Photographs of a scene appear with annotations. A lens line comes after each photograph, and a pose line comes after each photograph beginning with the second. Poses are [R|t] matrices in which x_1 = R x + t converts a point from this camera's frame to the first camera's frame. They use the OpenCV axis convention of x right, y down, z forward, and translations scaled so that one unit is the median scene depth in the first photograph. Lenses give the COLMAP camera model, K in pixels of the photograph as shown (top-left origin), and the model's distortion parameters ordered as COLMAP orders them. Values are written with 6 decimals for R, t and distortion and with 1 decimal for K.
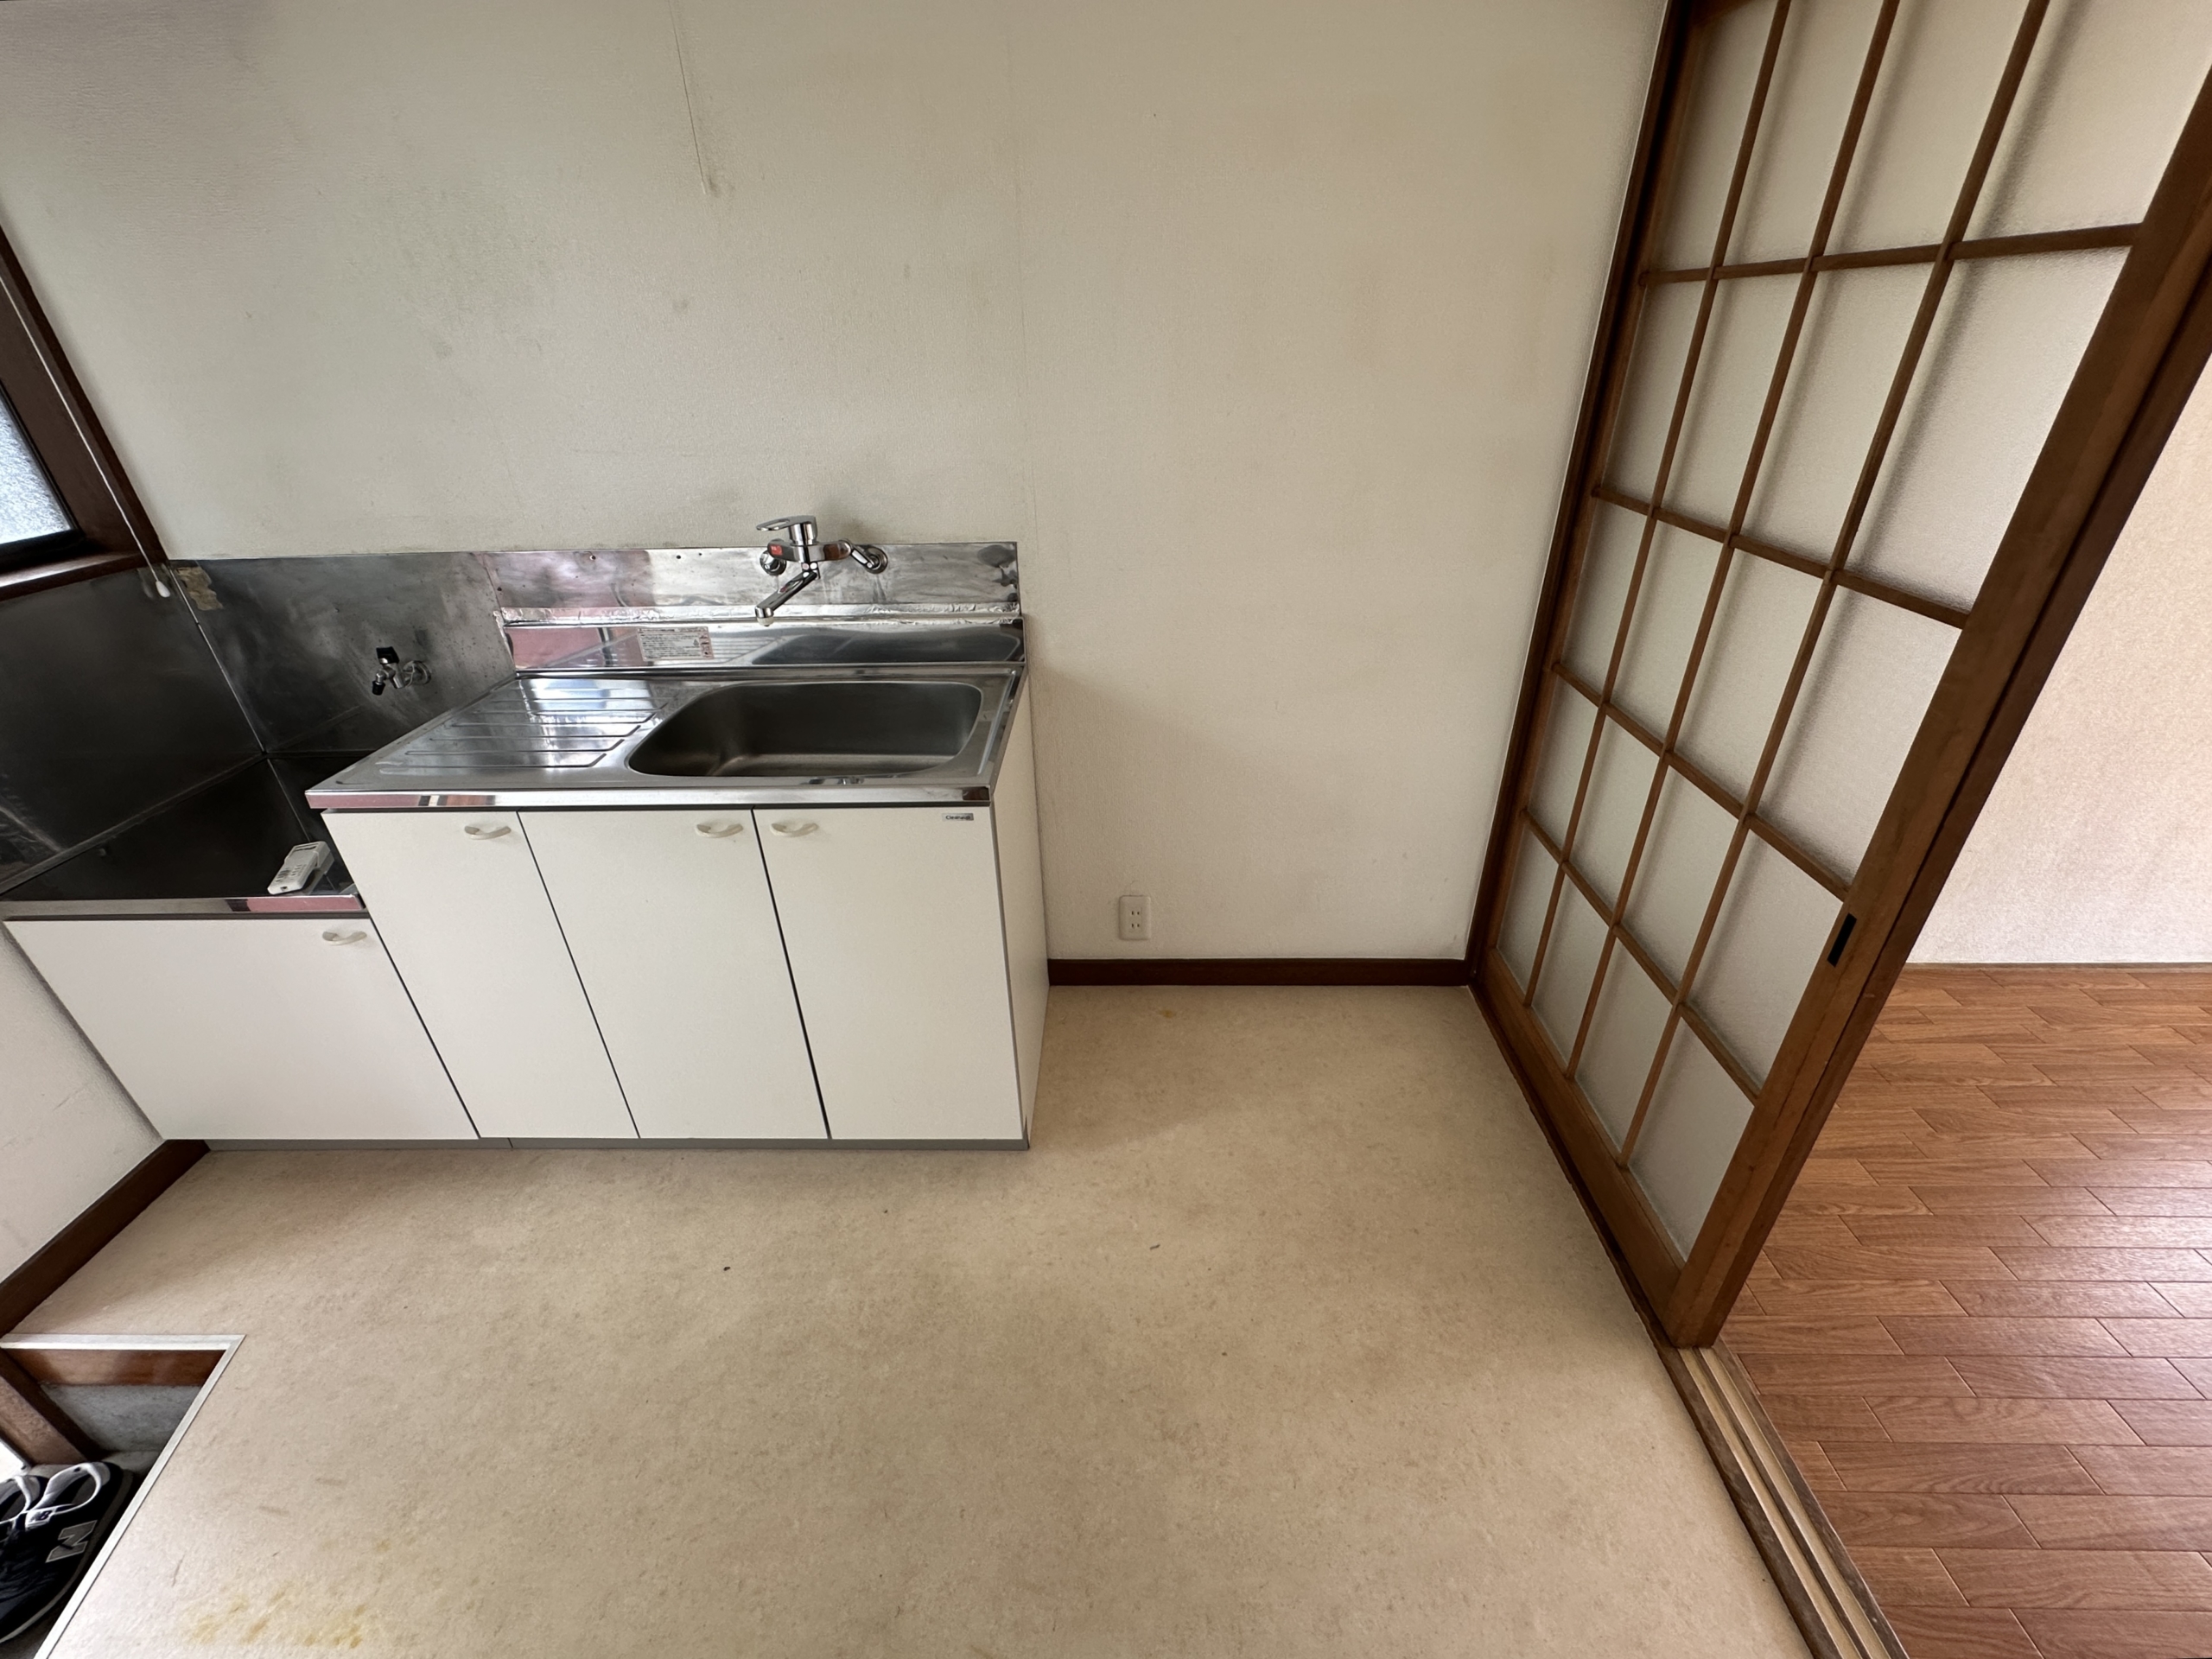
lens RADIAL K [[925.2, 0, 1106.0], [0, 925.2, 829.5], [0, 0, 1]] dist [-0.001834, -0.000221]
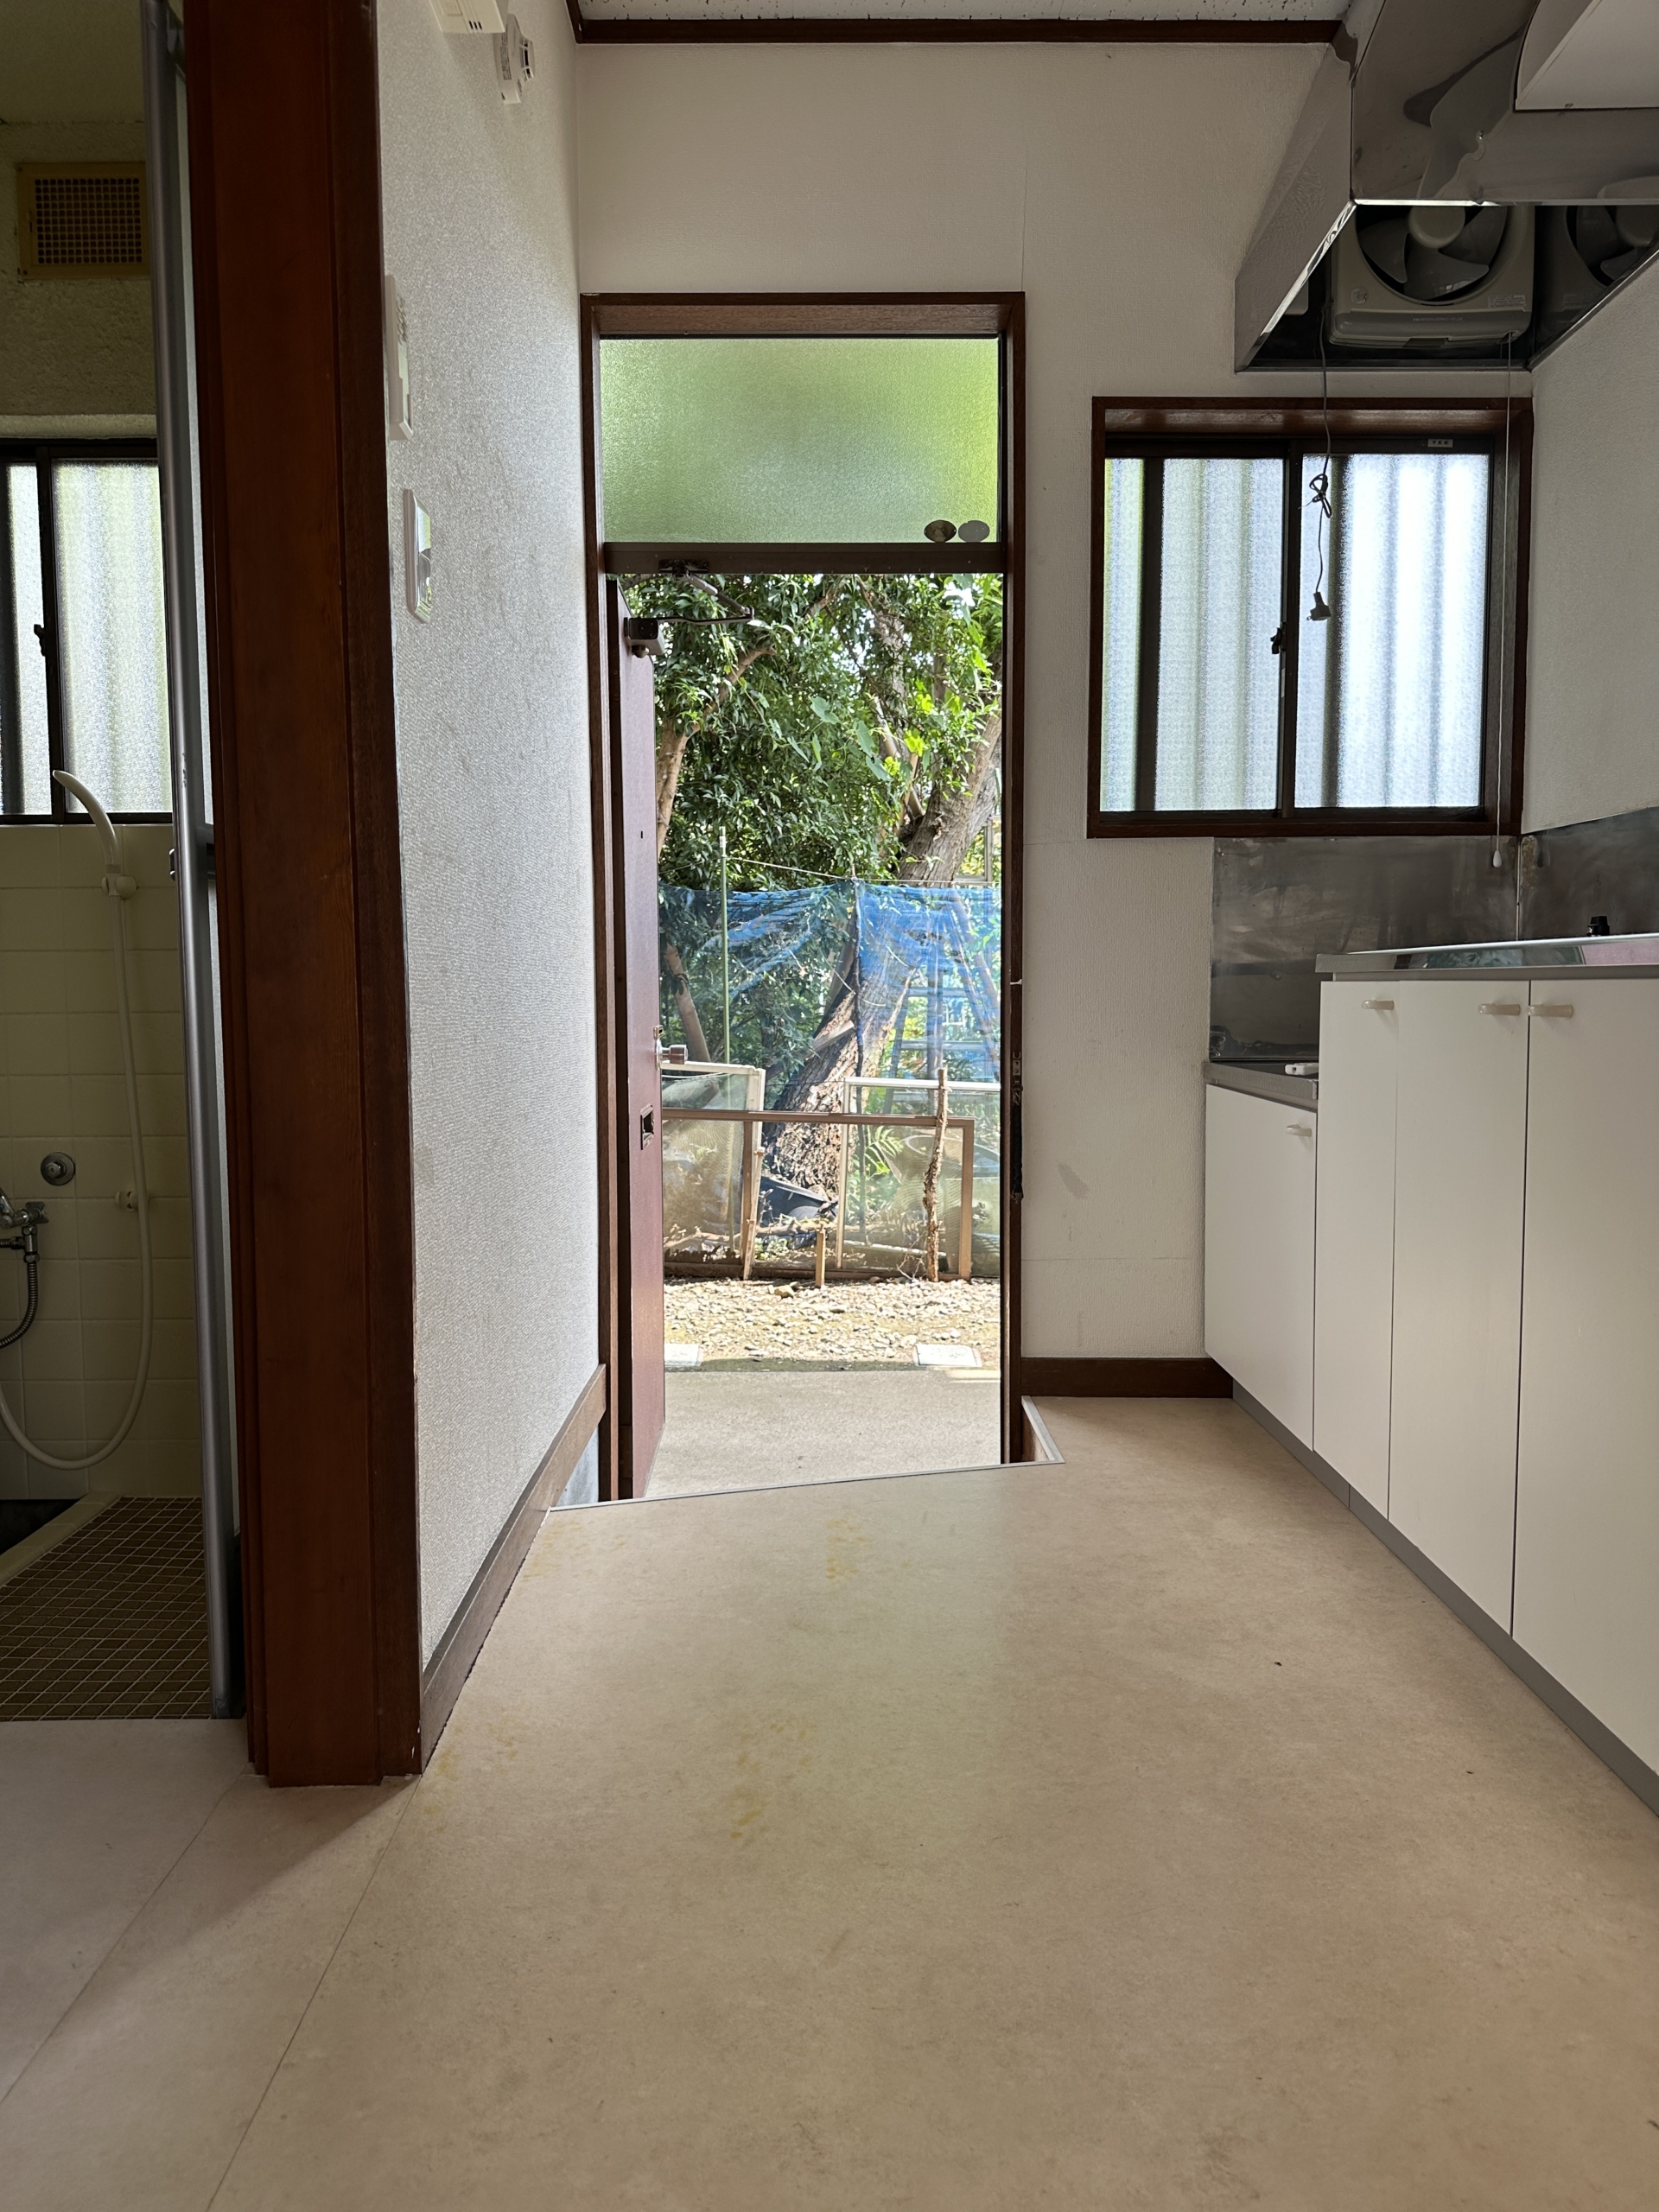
lens RADIAL K [[1557.7, 0, 801.6], [0, 1557.7, 1104.2], [0, 0, 1]] dist [-0.001529, -0.010992]
pose [[0.017045, 0.106613, -0.994154, 0.594943], [-0.481514, 0.872279, 0.085288, 0.170469], [0.876273, 0.477245, 0.066204, 0.382747]]
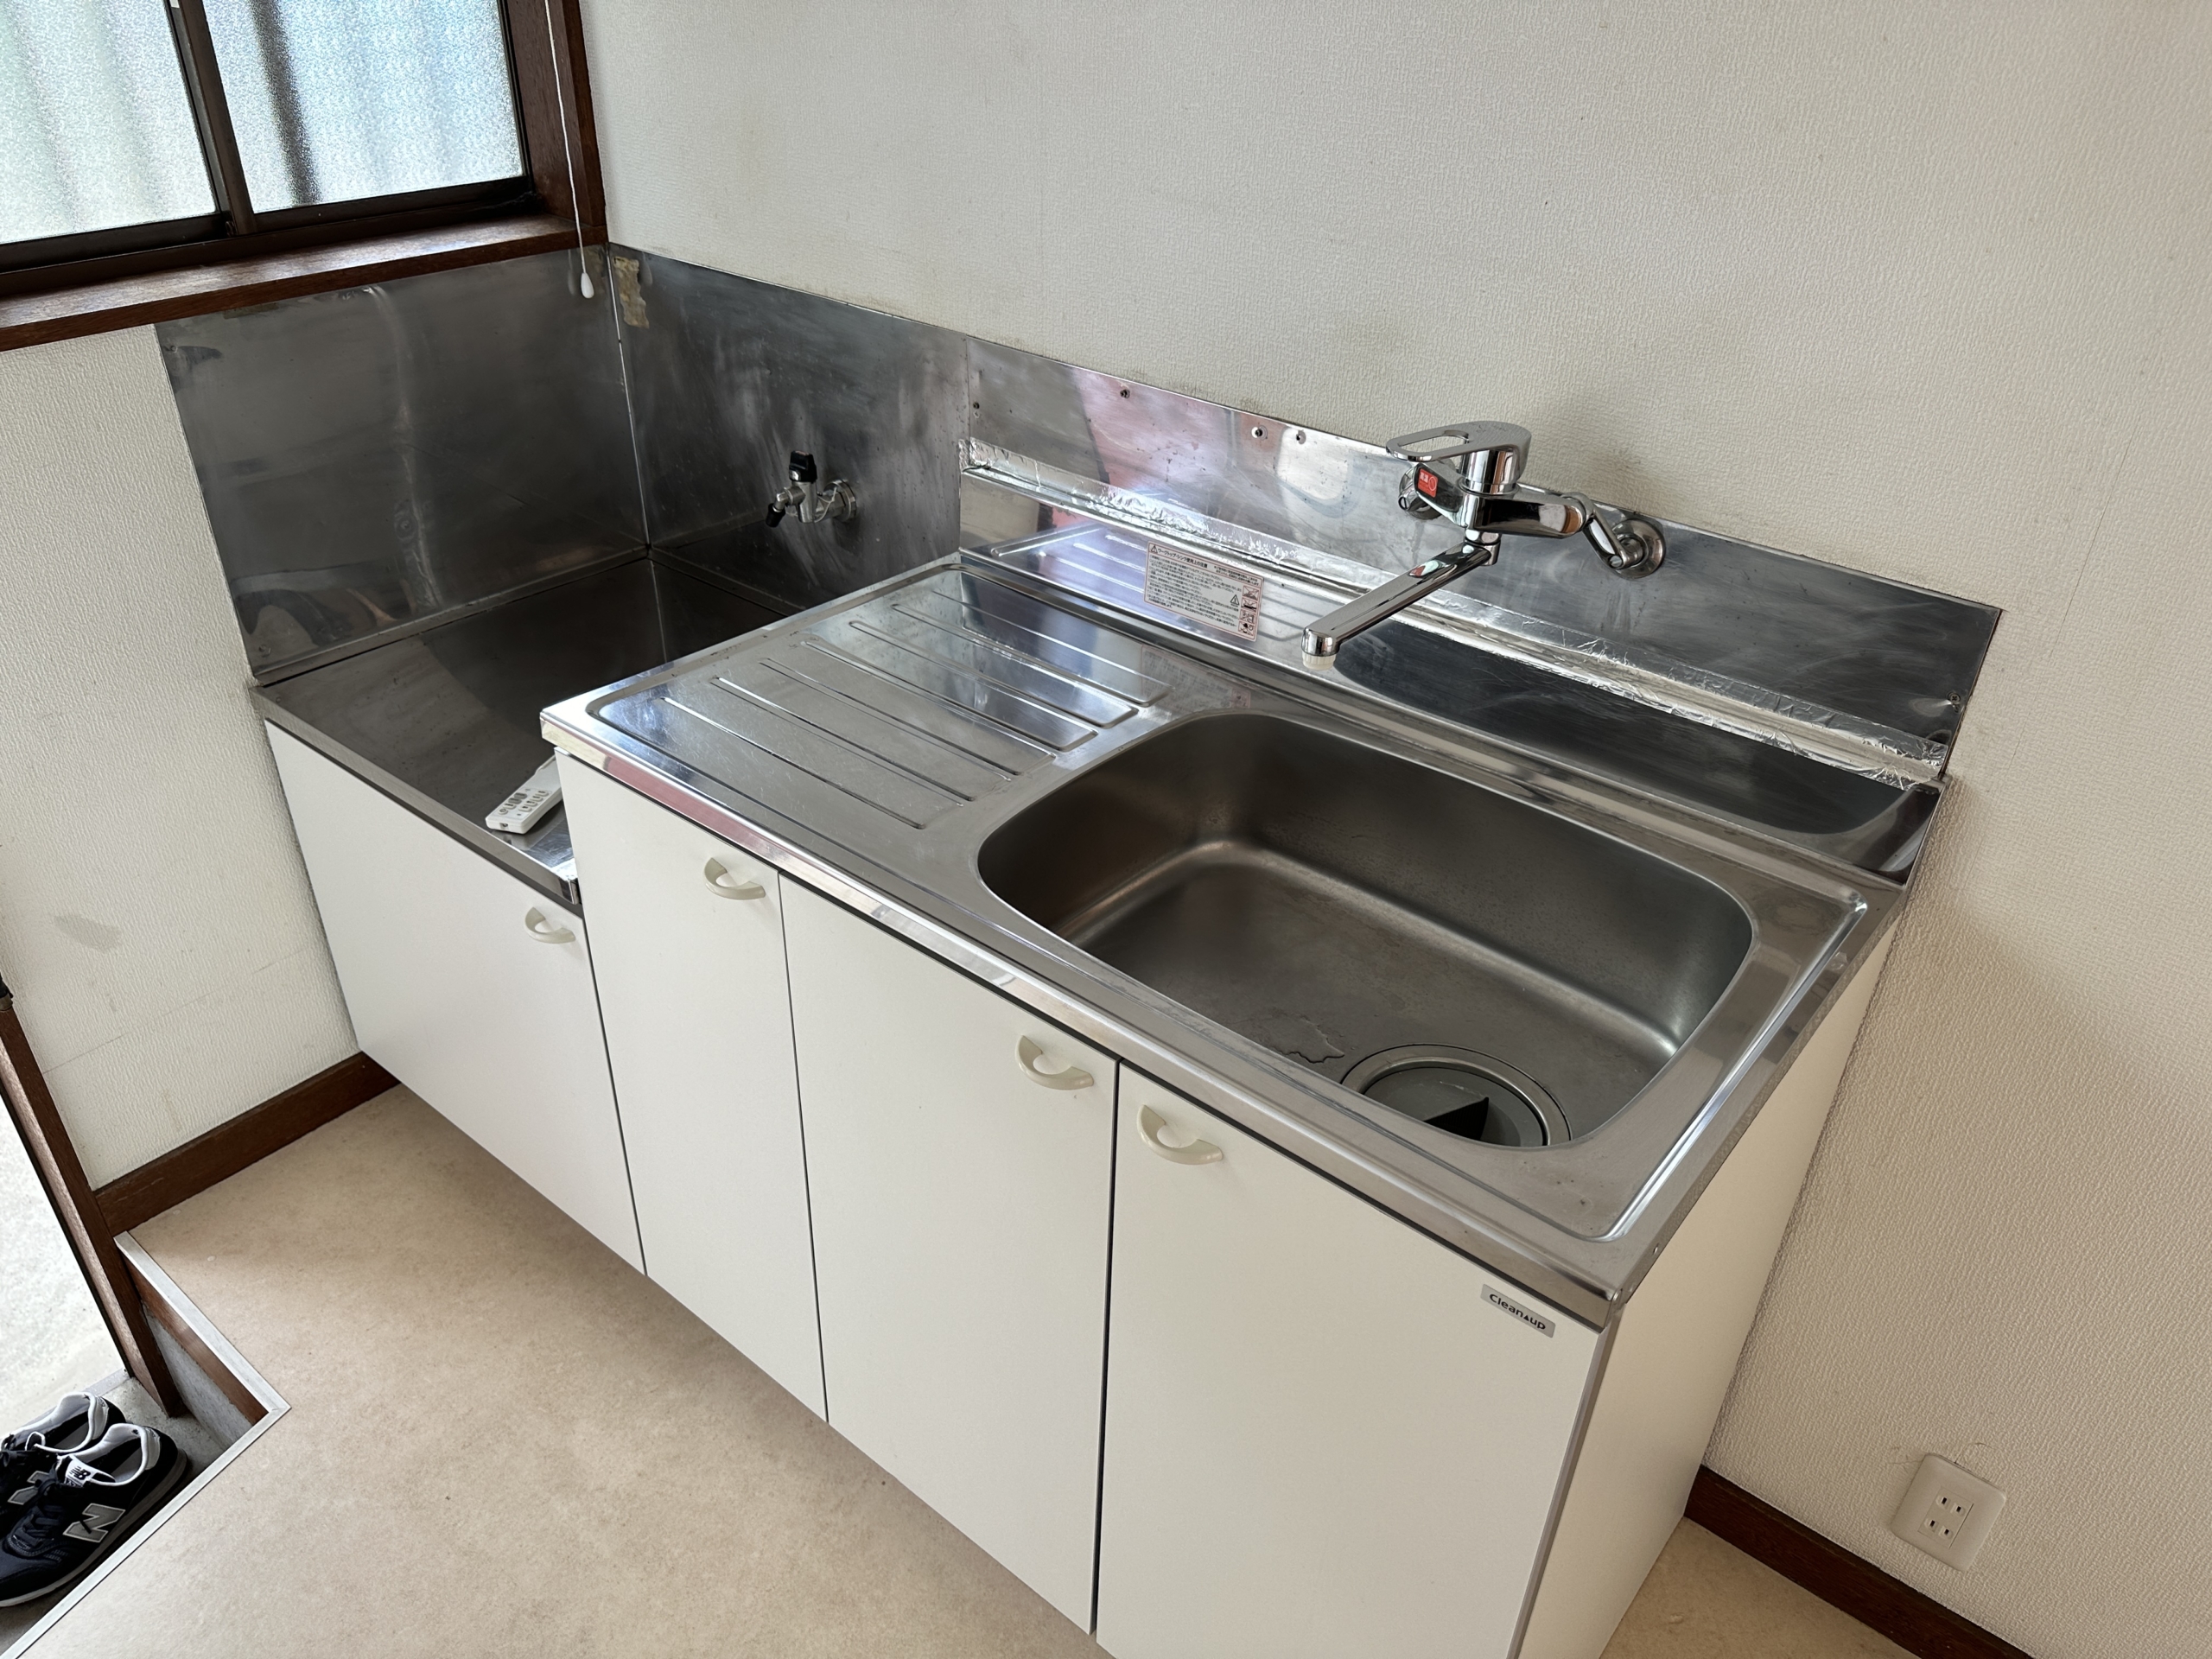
lens RADIAL K [[1587.0, 0, 1097.2], [0, 1587.0, 837.0], [0, 0, 1]] dist [0.075493, -0.117358]
pose [[0.784240, 0.369294, -0.498588, -0.023550], [-0.339568, 0.928013, 0.153247, -0.194160], [0.519289, 0.049122, 0.853186, 0.233907]]
